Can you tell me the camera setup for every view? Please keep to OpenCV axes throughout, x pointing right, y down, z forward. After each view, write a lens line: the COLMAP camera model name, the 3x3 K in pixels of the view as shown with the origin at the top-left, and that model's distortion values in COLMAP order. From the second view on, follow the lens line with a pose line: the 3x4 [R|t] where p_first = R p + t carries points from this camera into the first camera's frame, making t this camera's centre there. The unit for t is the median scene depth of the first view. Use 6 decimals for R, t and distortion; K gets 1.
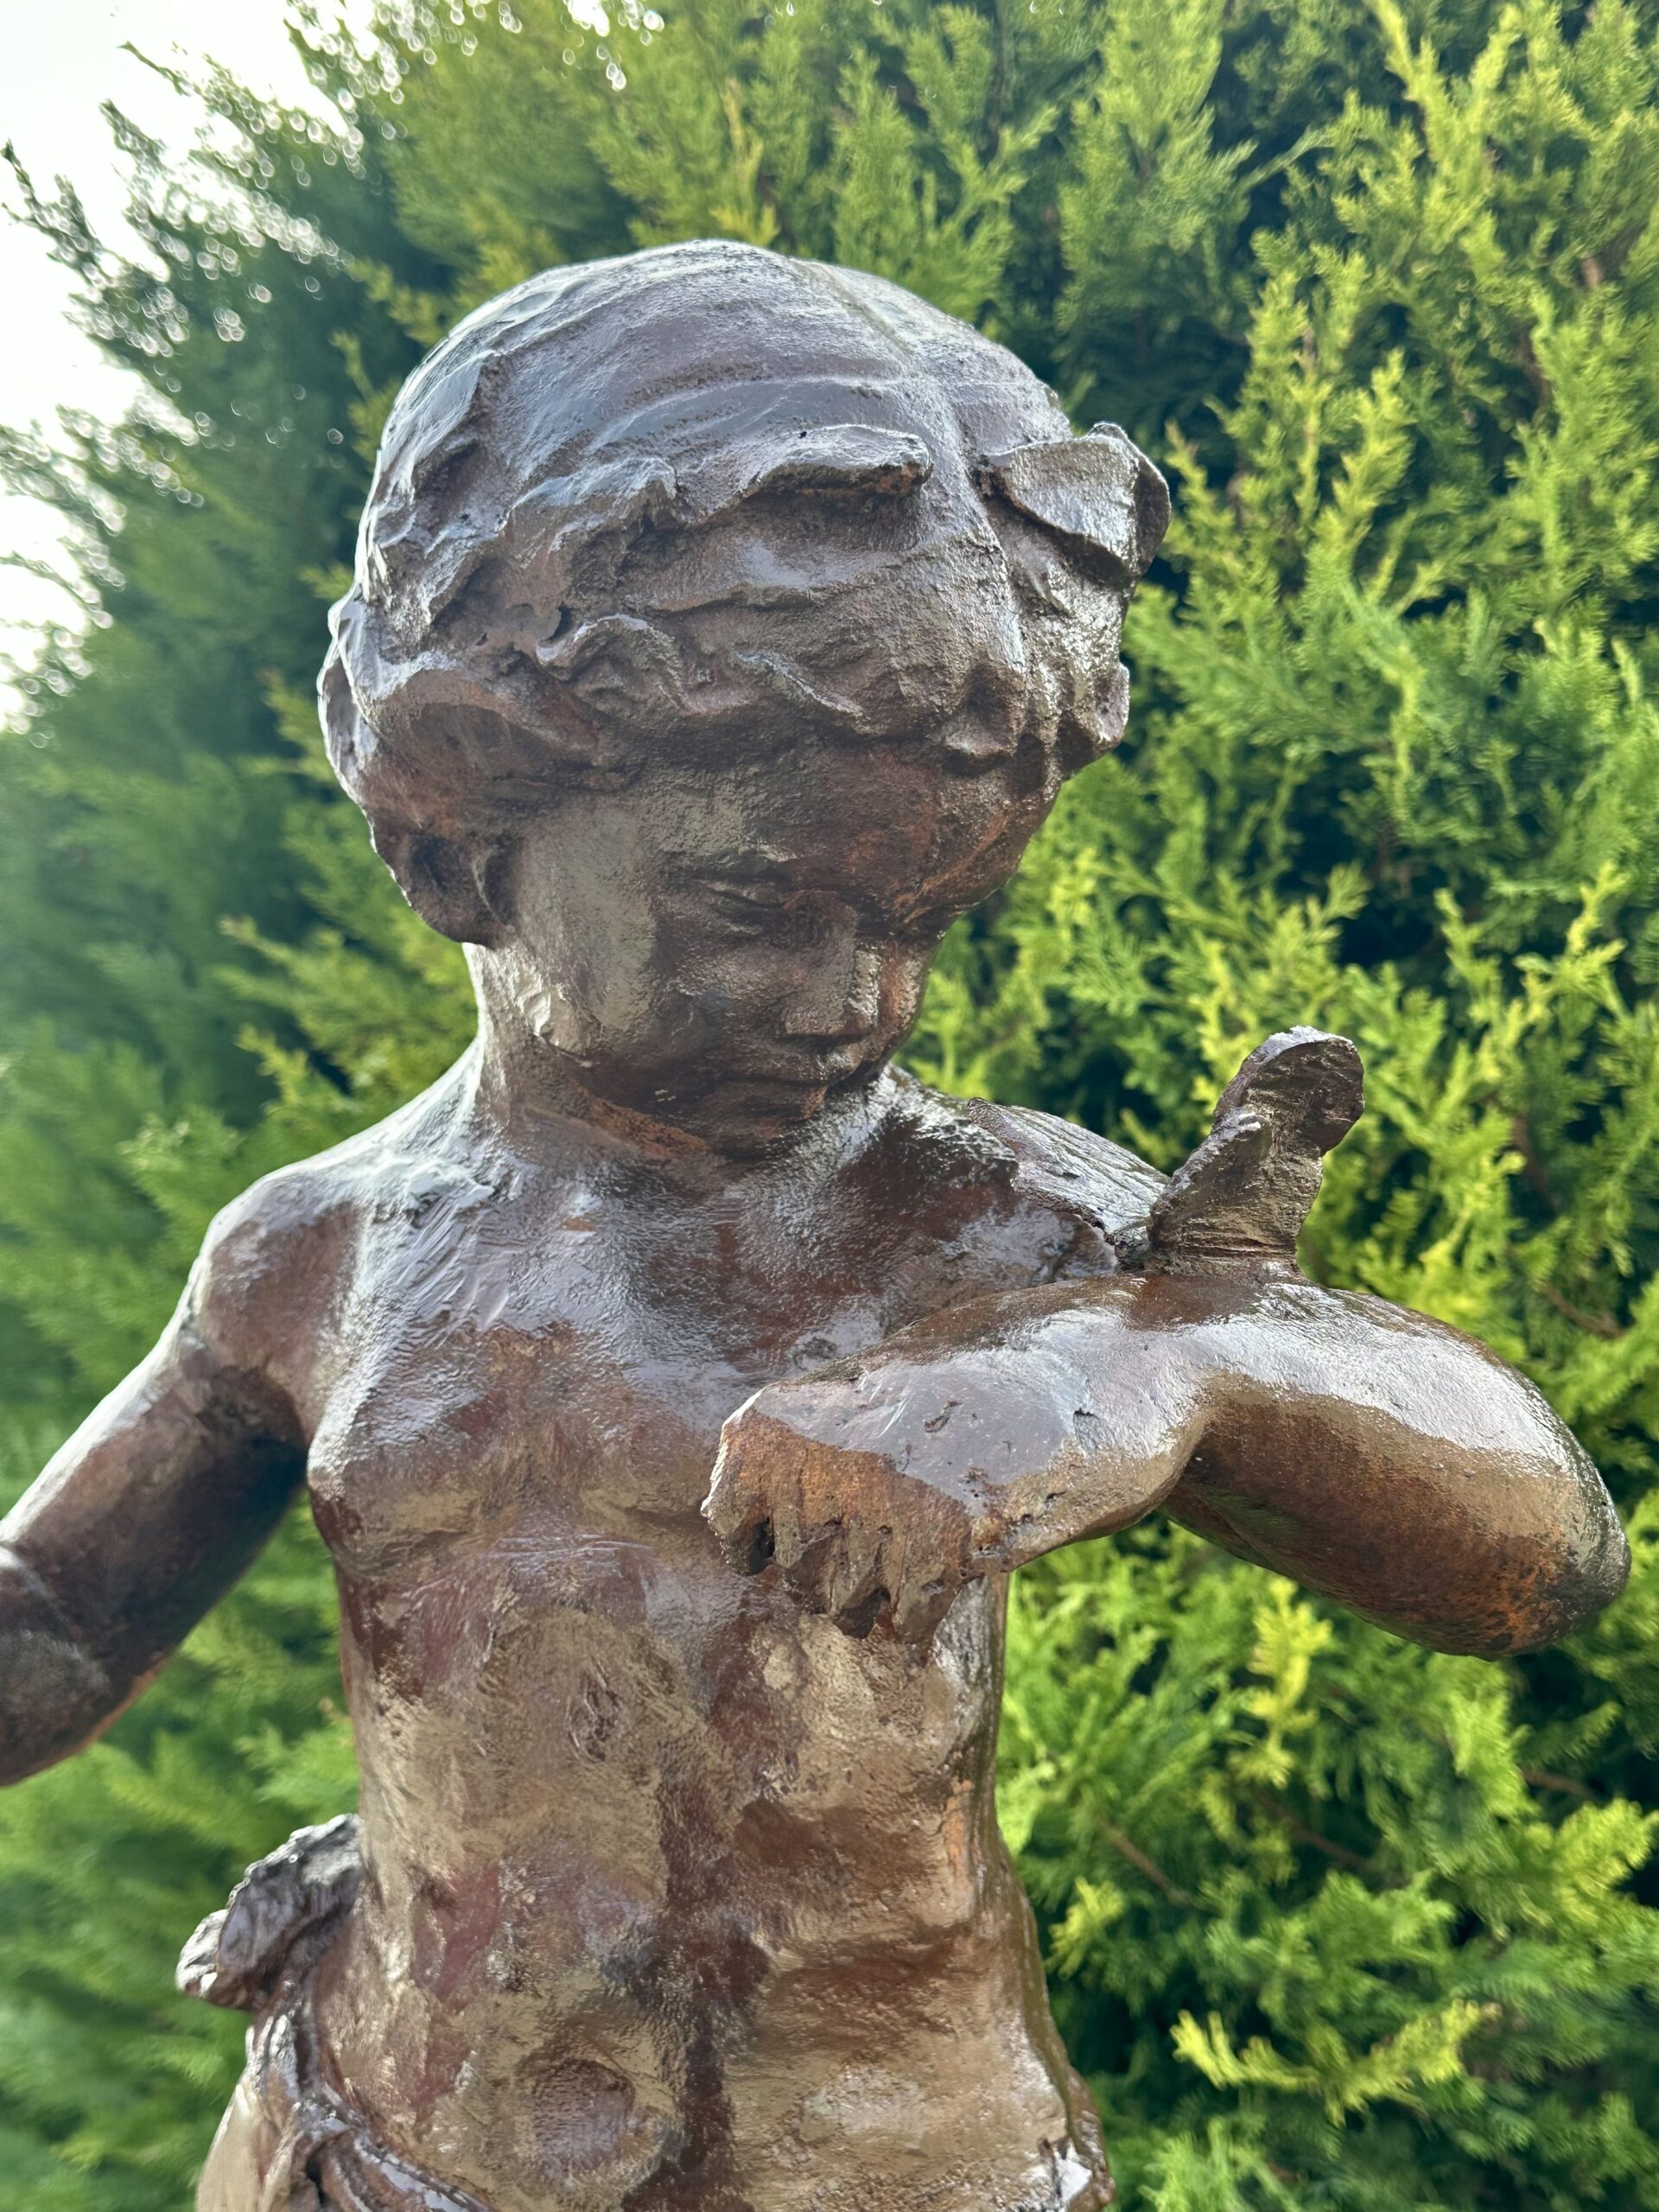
lens RADIAL K [[2646.5, 0, 821.9], [0, 2646.5, 1115.8], [0, 0, 1]] dist [0.084070, 0.000000]
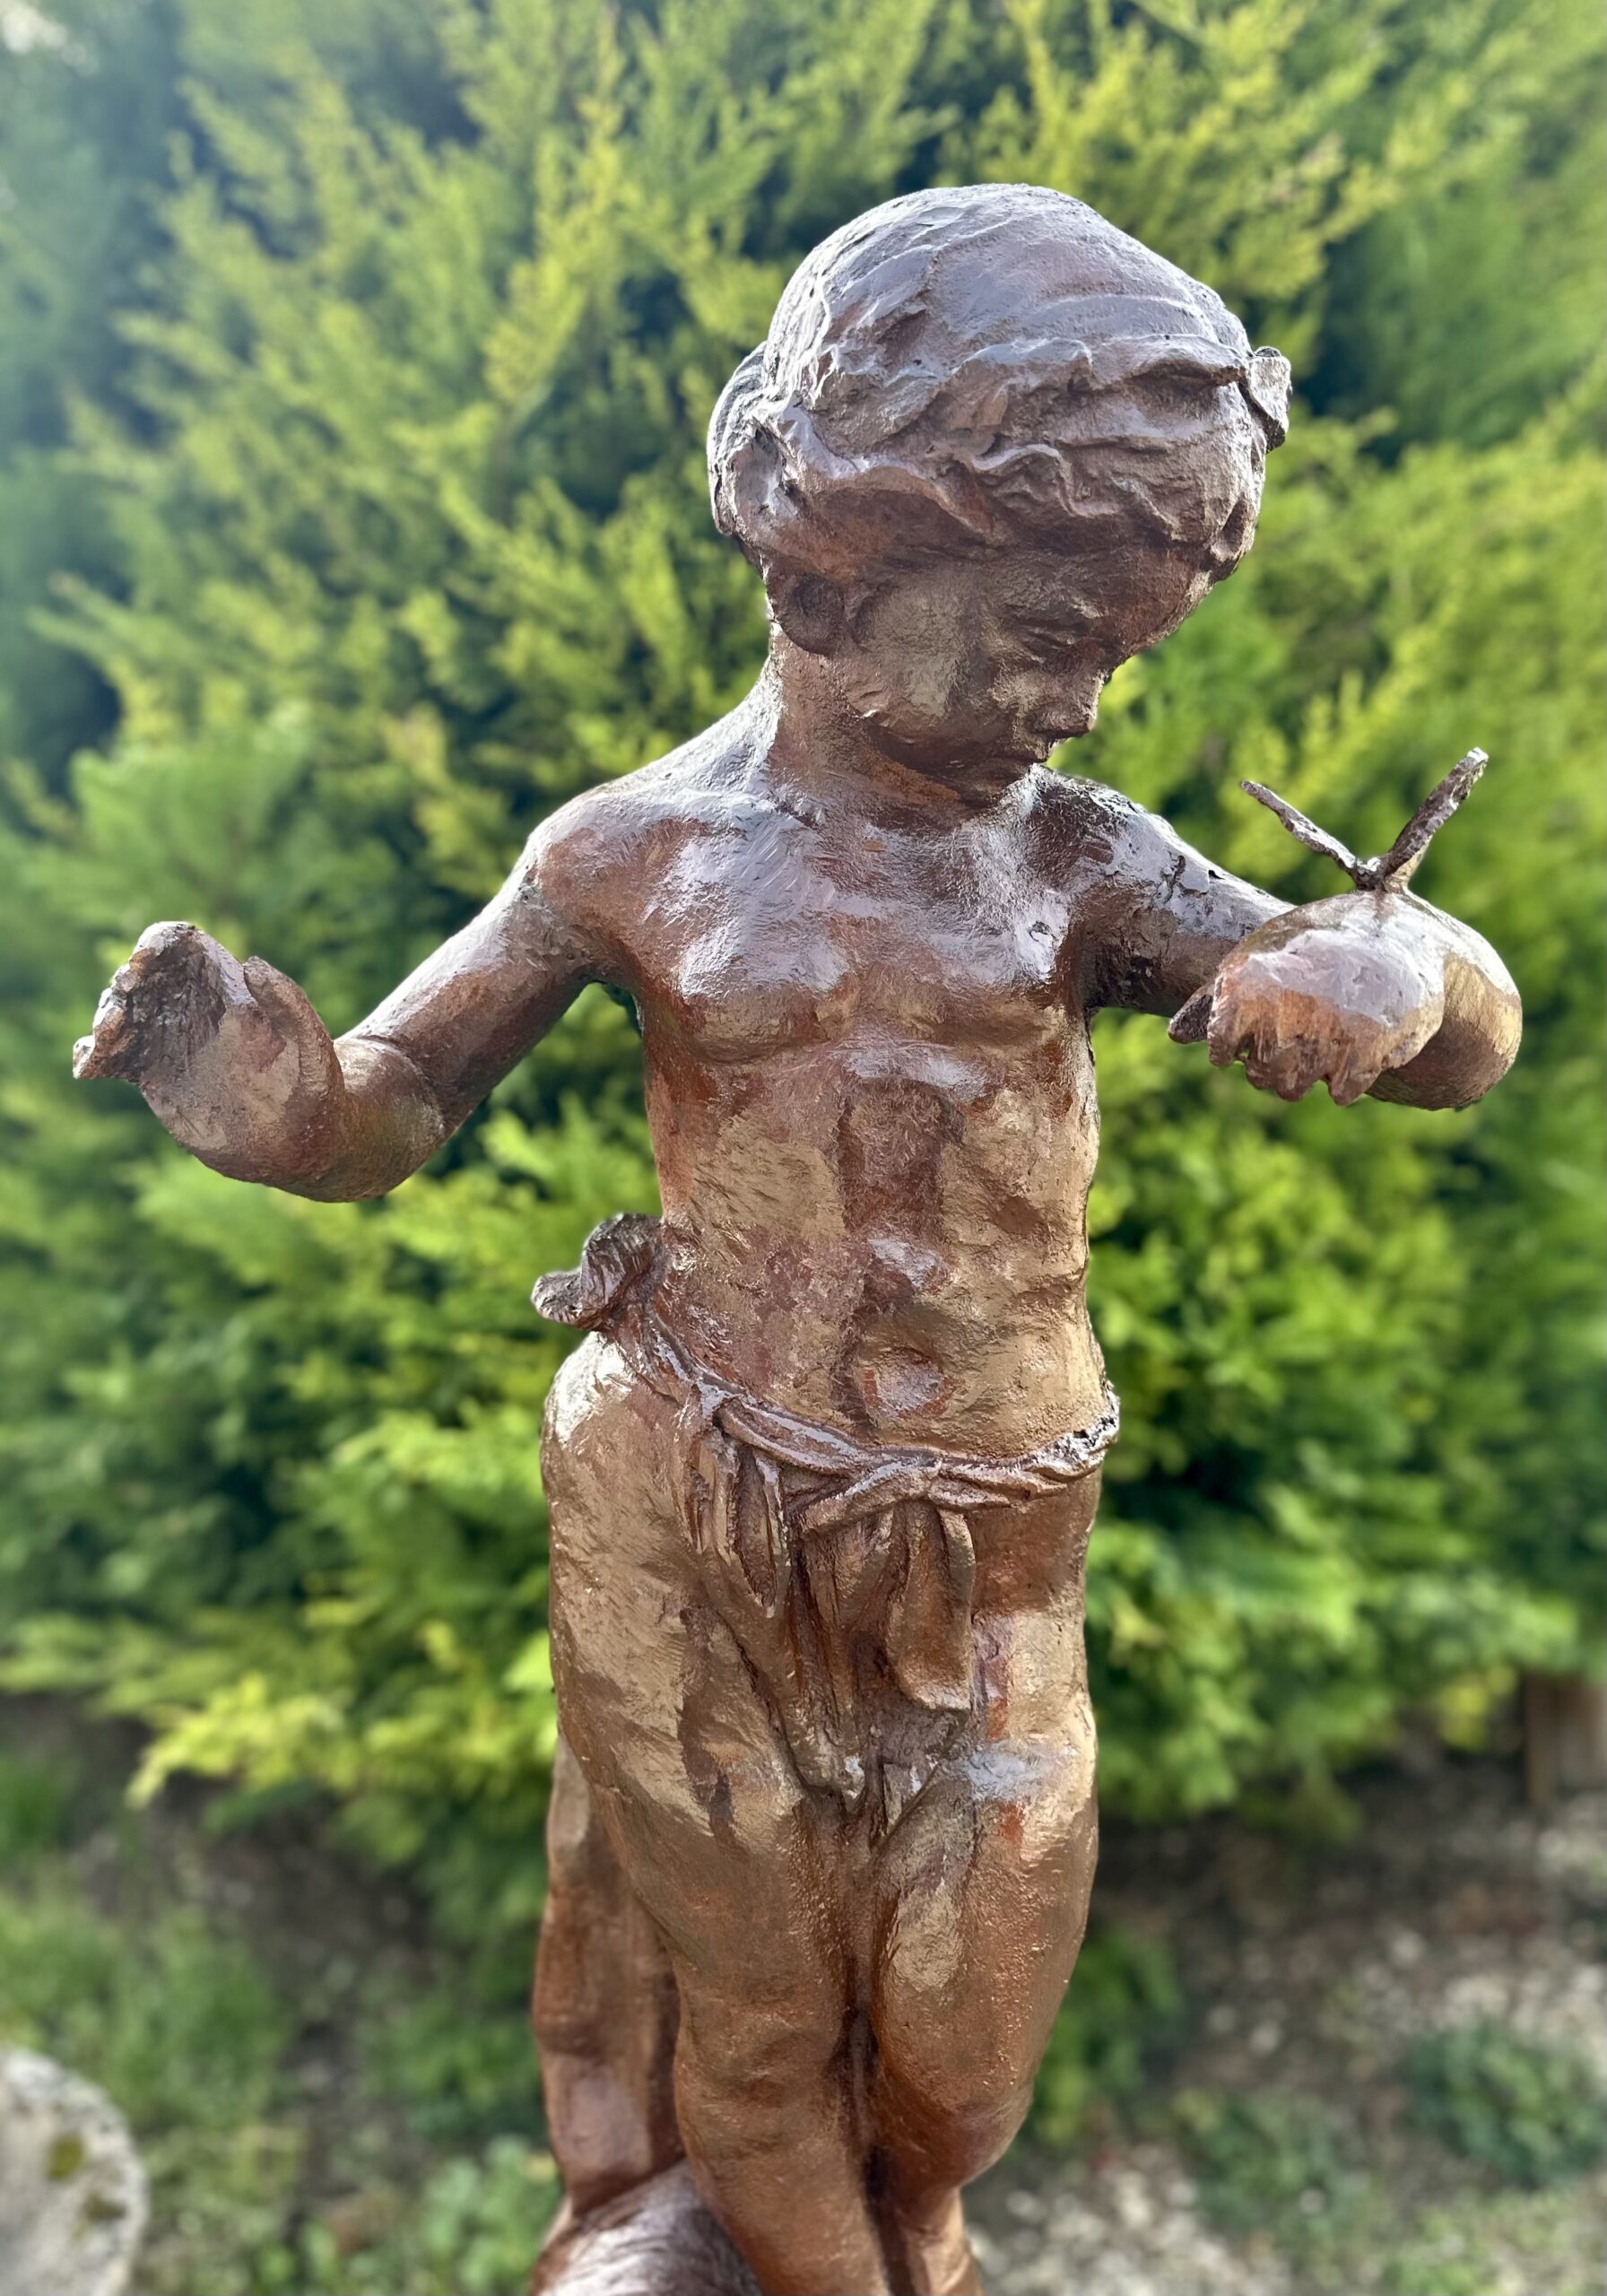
lens RADIAL K [[1756.6, 0, 788.5], [0, 1756.6, 1064.7], [0, 0, 1]] dist [0.076772, -0.114194]
pose [[0.951814, 0.005781, 0.306623, -0.498209], [-0.056491, 0.986019, 0.156767, 0.011221], [-0.301430, -0.166535, 0.938832, 0.024434]]
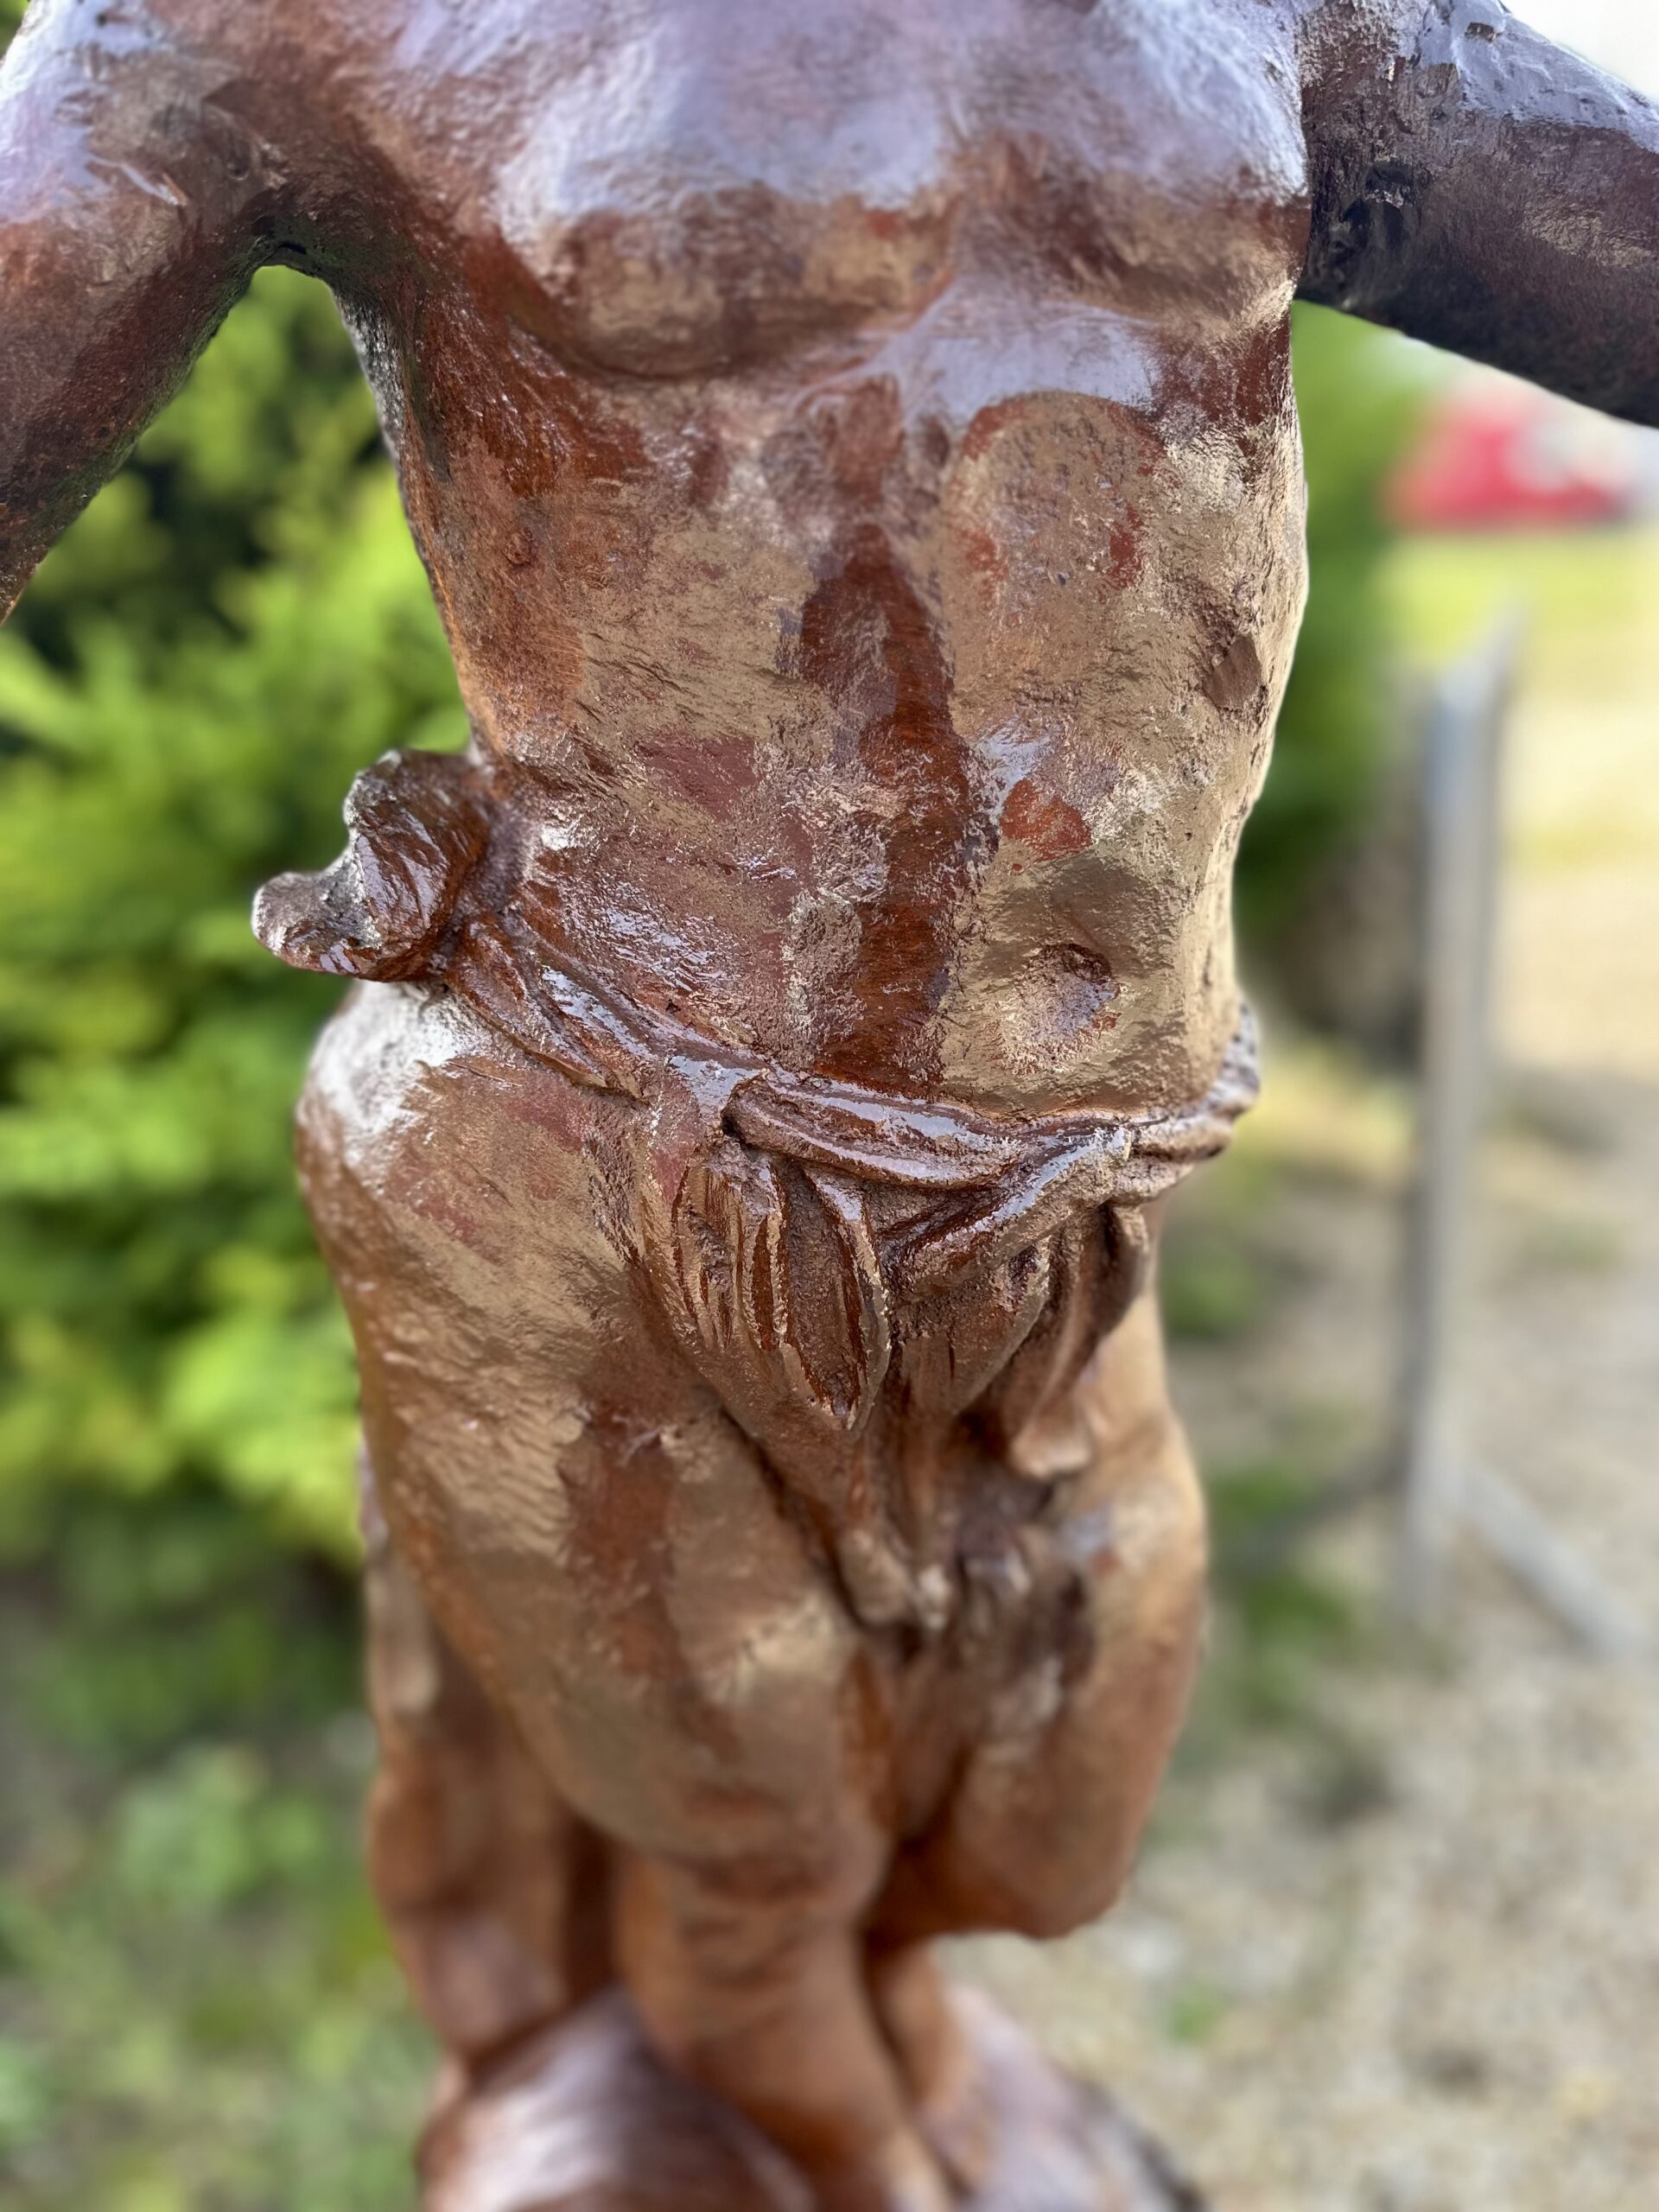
lens RADIAL K [[1565.8, 0, 827.1], [0, 1565.8, 1111.0], [0, 0, 1]] dist [0.065561, -0.097453]
pose [[0.783625, -0.227077, 0.578246, -0.473430], [-0.049976, 0.904742, 0.423019, 0.184019], [-0.619221, -0.360386, 0.697629, 0.663413]]
